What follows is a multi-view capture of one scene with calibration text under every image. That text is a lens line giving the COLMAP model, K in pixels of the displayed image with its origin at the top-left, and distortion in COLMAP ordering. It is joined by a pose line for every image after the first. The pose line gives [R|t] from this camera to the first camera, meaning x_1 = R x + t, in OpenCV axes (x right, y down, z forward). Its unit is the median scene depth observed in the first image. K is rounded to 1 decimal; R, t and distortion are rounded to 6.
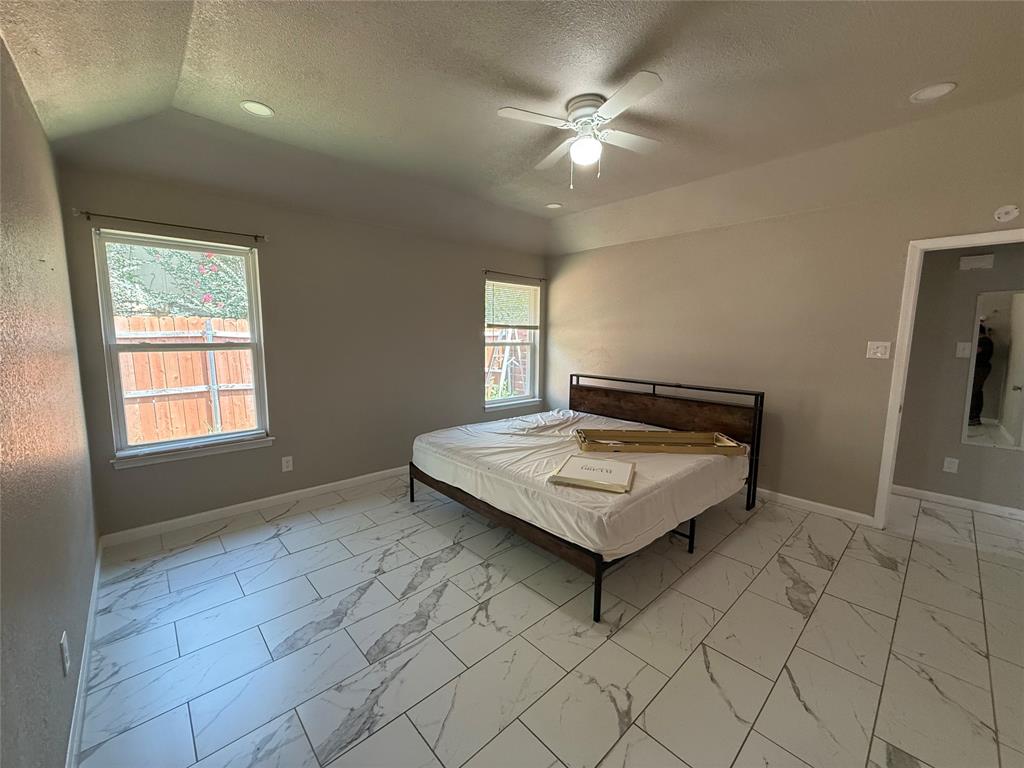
lens RADIAL K [[411.8, 0, 512.0], [0, 411.8, 384.0], [0, 0, 1]] dist [0.016493, -0.000064]
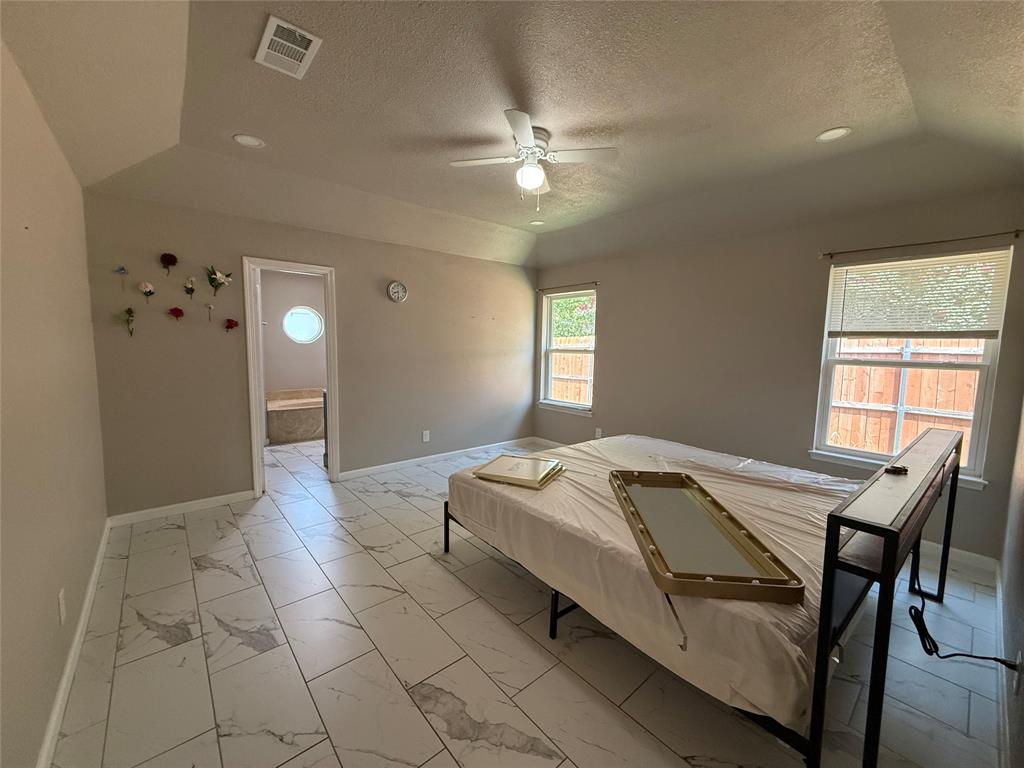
lens RADIAL K [[407.5, 0, 510.0], [0, 407.5, 382.9], [0, 0, 1]] dist [0.000587, -0.000391]
pose [[-0.040767, 0.094612, -0.994679, 0.922257], [-0.138187, 0.985406, 0.099393, -0.080504], [0.989567, 0.141504, -0.027097, 0.734136]]
